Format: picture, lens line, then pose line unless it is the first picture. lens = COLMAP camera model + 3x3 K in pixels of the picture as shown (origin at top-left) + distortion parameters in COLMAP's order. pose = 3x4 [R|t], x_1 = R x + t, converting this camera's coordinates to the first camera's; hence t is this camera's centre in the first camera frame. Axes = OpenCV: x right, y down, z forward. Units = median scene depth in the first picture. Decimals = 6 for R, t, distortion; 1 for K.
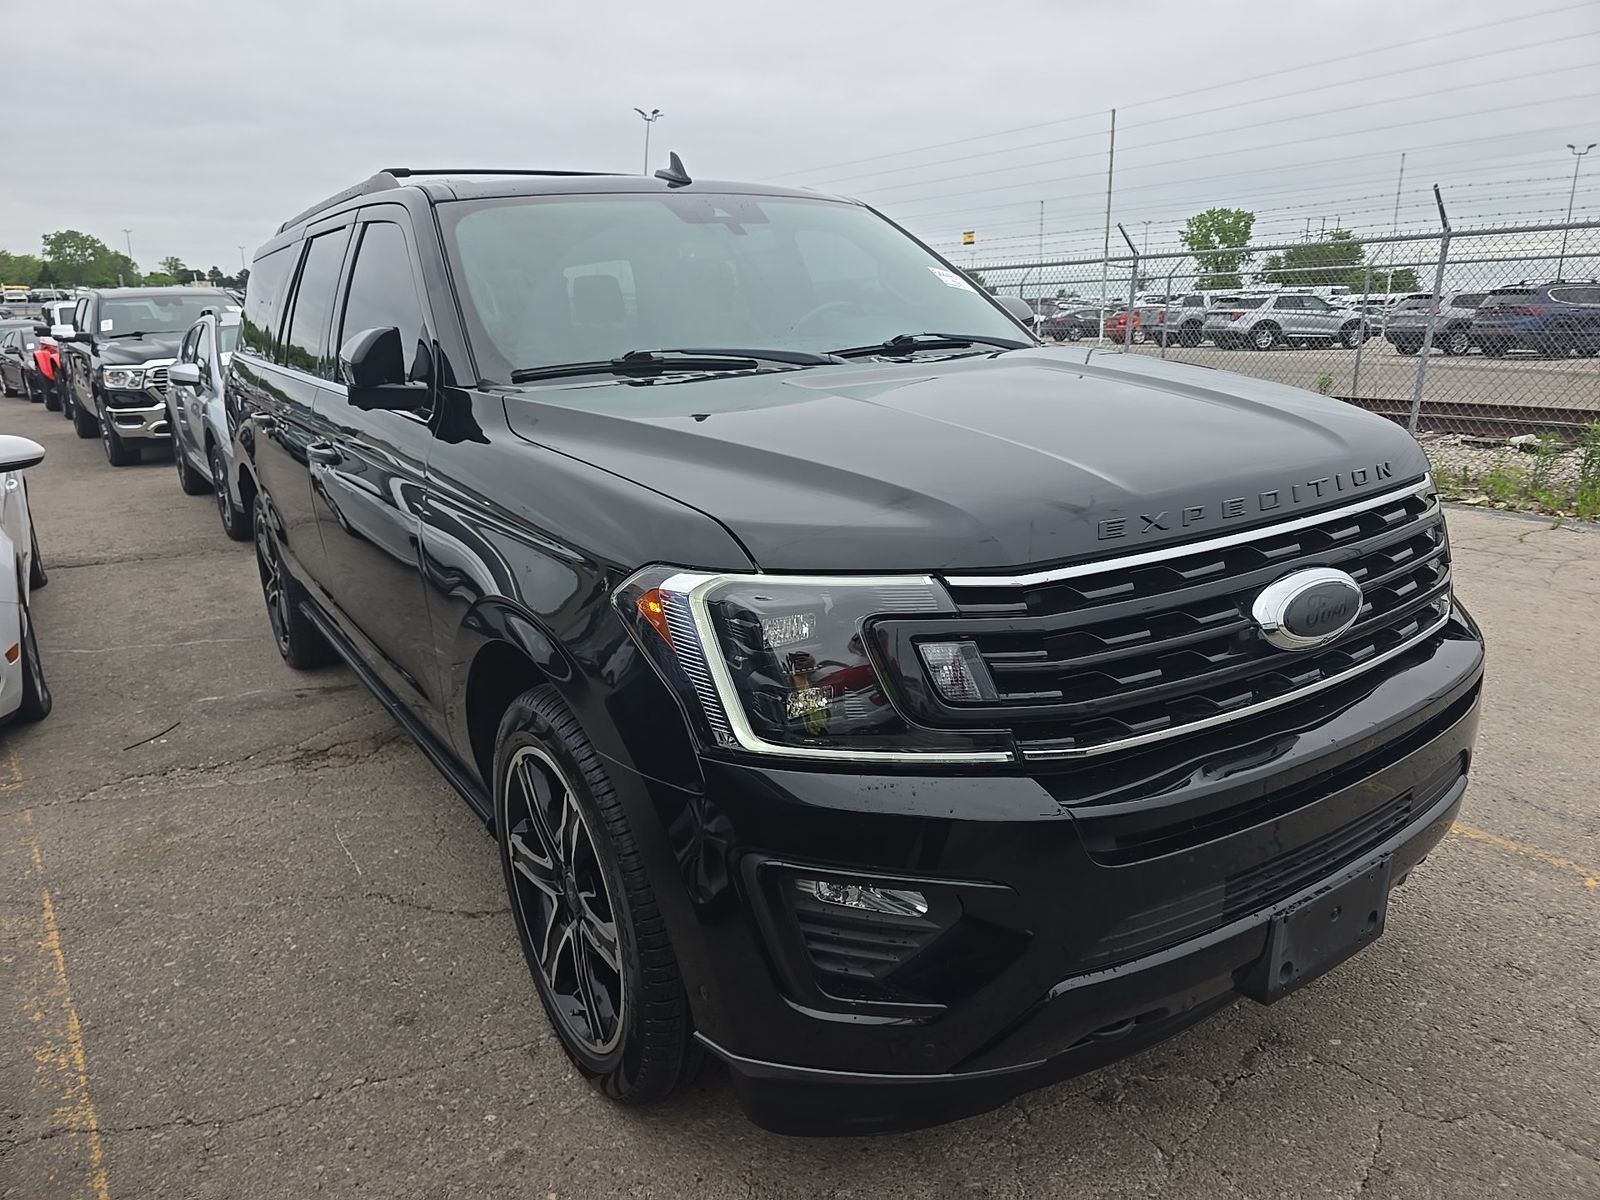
lens RADIAL K [[1090.7, 0, 785.1], [0, 1090.7, 602.1], [0, 0, 1]] dist [0.072079, -0.072525]
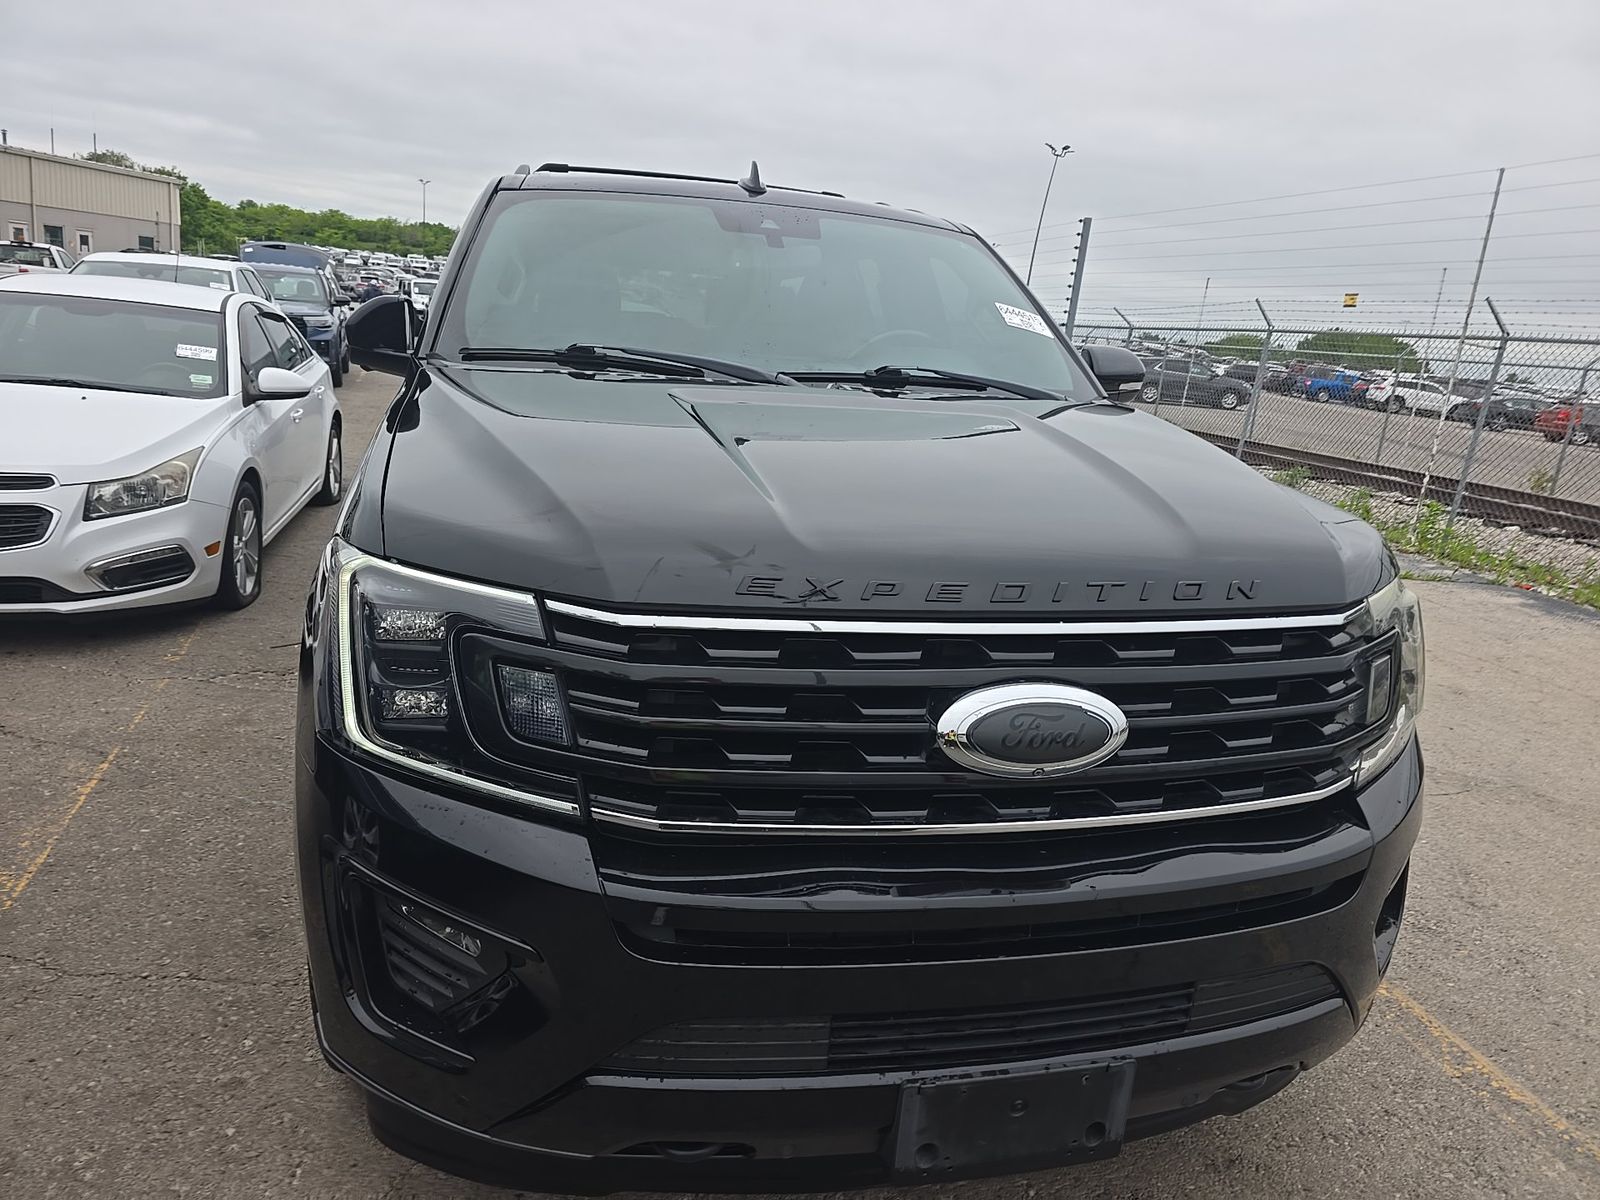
lens RADIAL K [[1081.1, 0, 800.0], [0, 1081.1, 600.0], [0, 0, 1]] dist [0.072254, -0.064281]
pose [[0.934558, 0.186999, -0.302708, 0.394234], [-0.194542, 0.980880, 0.005325, -0.043751], [0.297916, 0.053913, 0.953068, 0.122842]]
